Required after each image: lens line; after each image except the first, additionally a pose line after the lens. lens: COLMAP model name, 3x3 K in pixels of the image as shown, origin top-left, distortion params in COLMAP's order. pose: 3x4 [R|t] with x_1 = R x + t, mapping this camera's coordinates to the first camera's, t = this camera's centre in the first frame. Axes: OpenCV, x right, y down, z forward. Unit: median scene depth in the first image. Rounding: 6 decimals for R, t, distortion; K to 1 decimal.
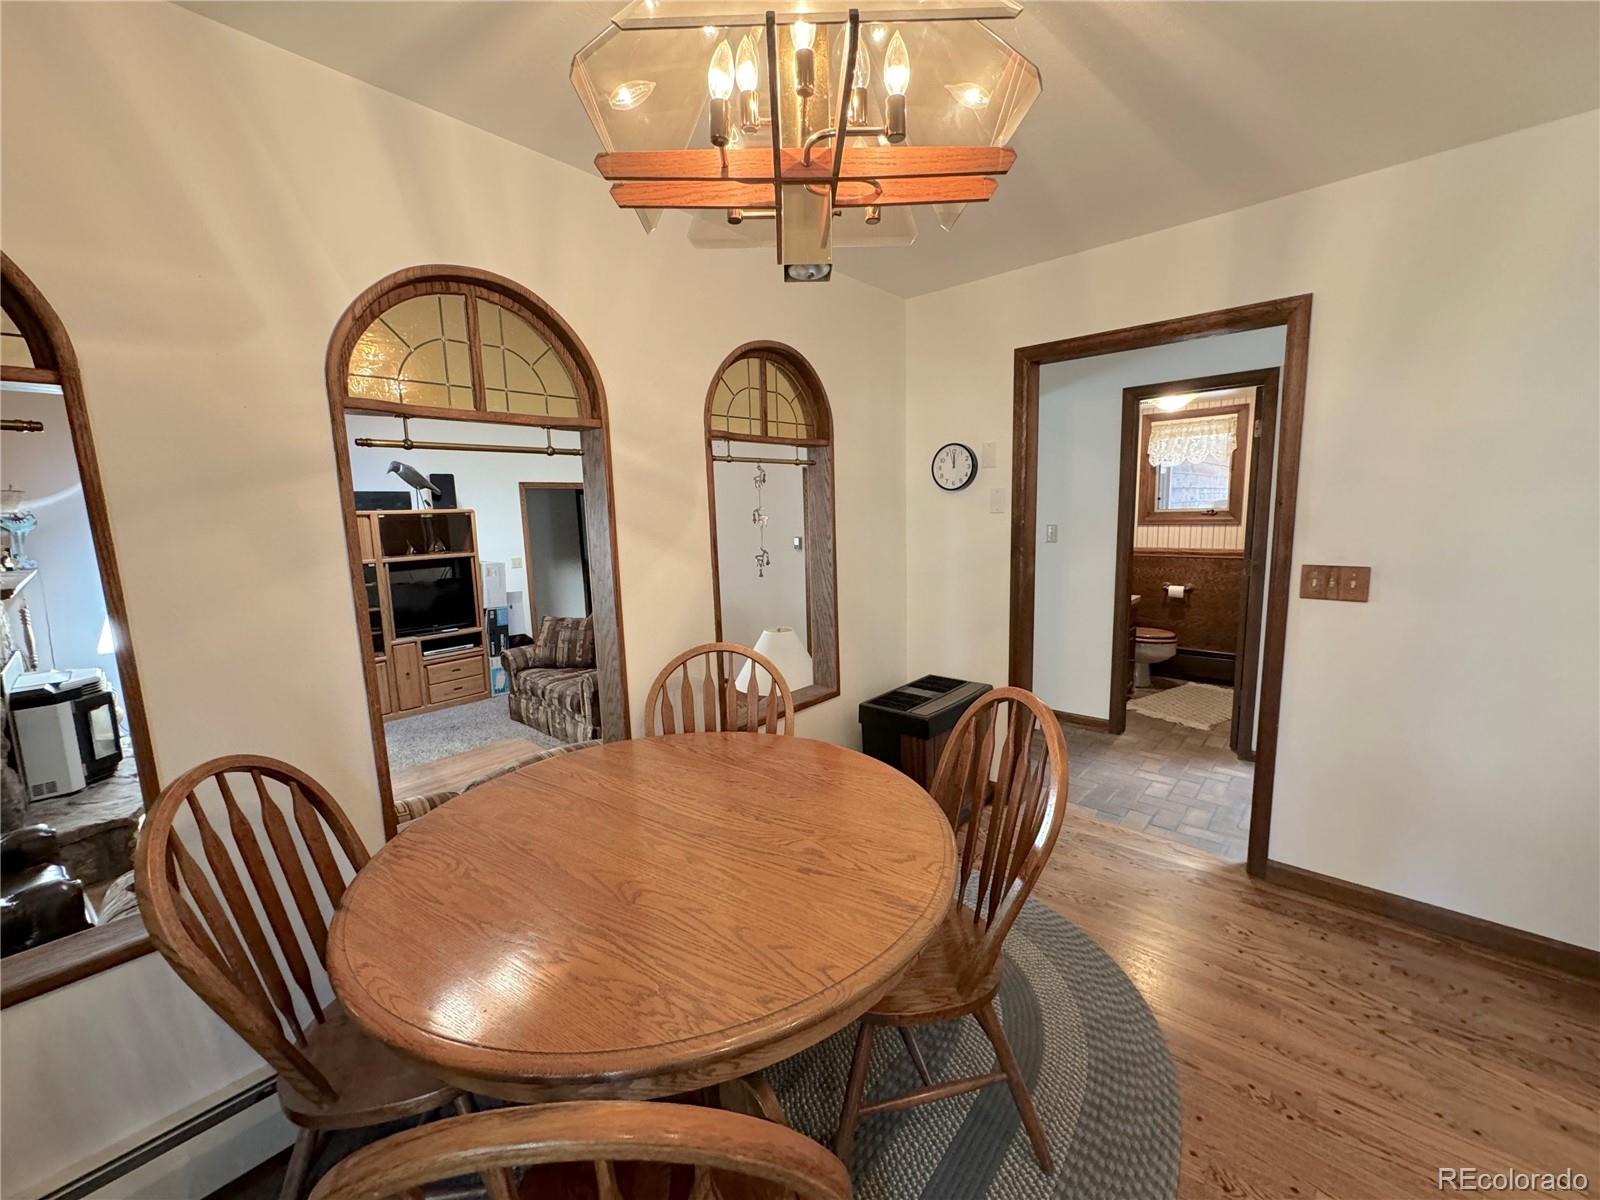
lens RADIAL K [[639.2, 0, 799.0], [0, 639.2, 600.4], [0, 0, 1]] dist [0.000185, 0.000016]
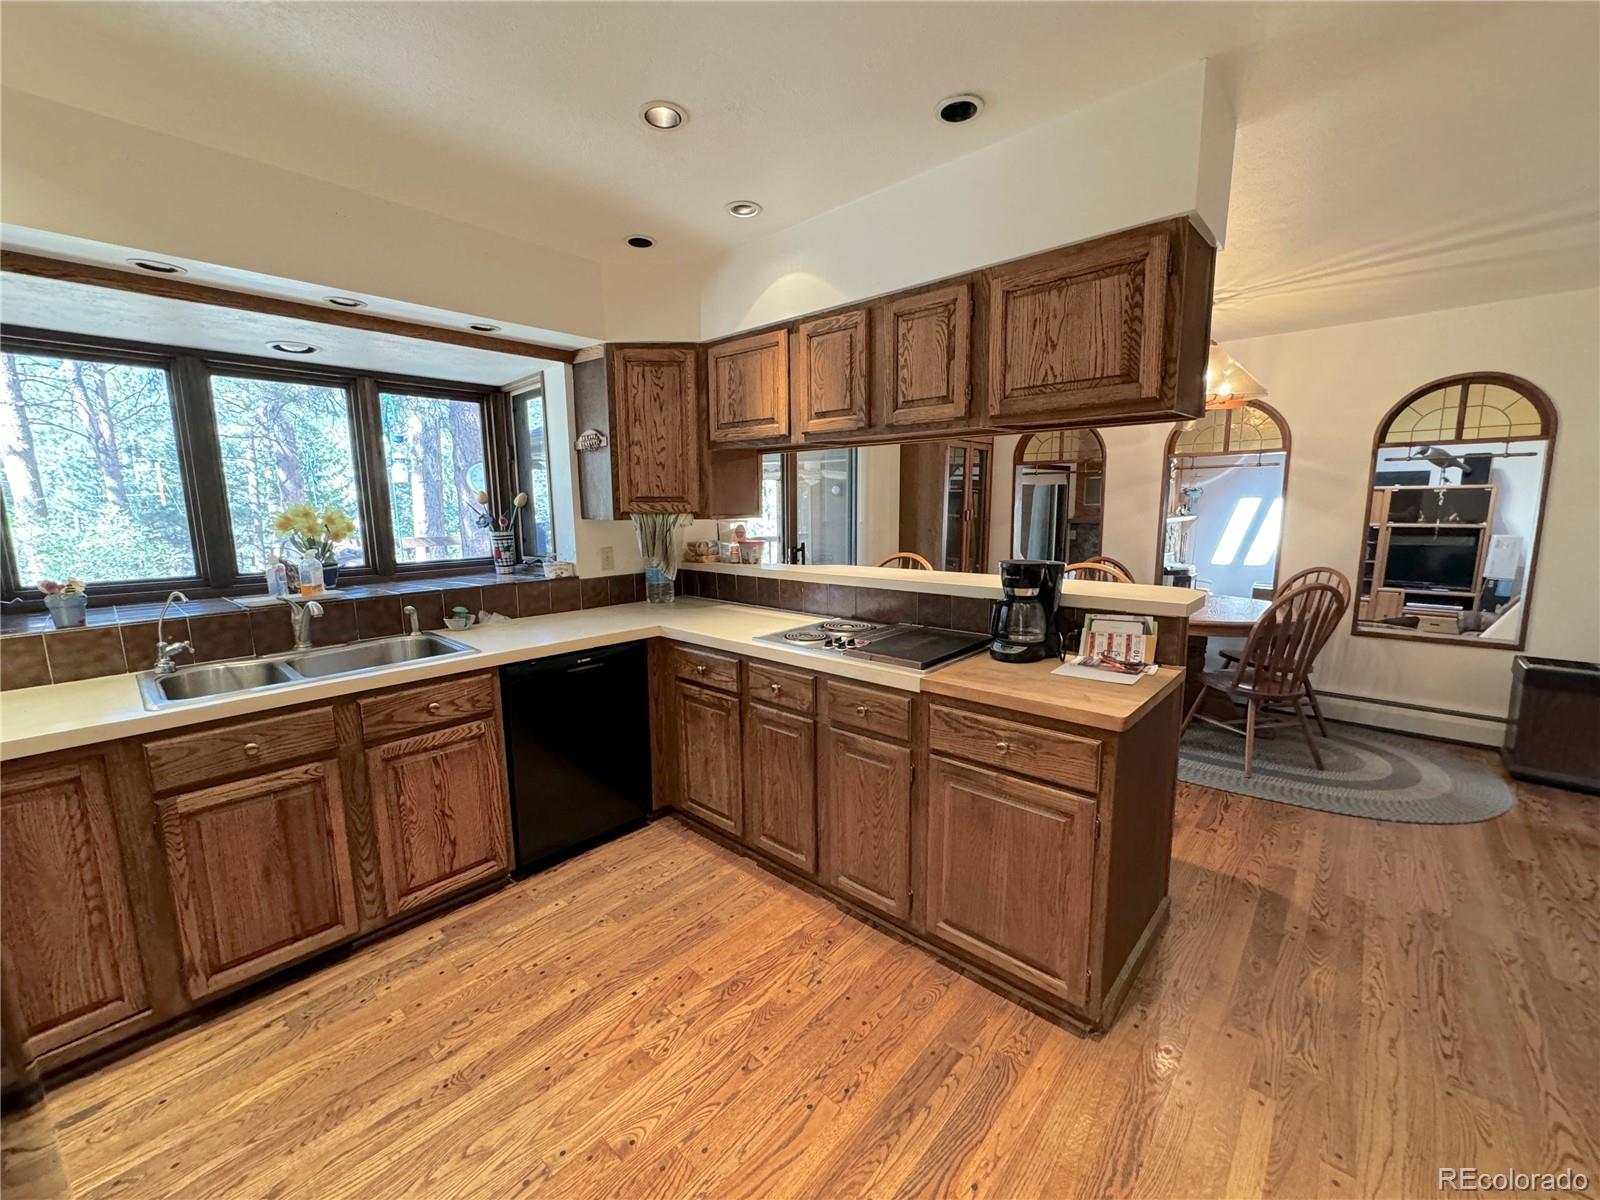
lens RADIAL K [[639.2, 0, 798.5], [0, 639.2, 598.3], [0, 0, 1]] dist [0.000185, 0.000016]
pose [[0.010647, 0.177448, -0.984073, 0.621562], [-0.134651, 0.975419, 0.174431, 0.016659], [0.990836, 0.130649, 0.034279, -0.204389]]
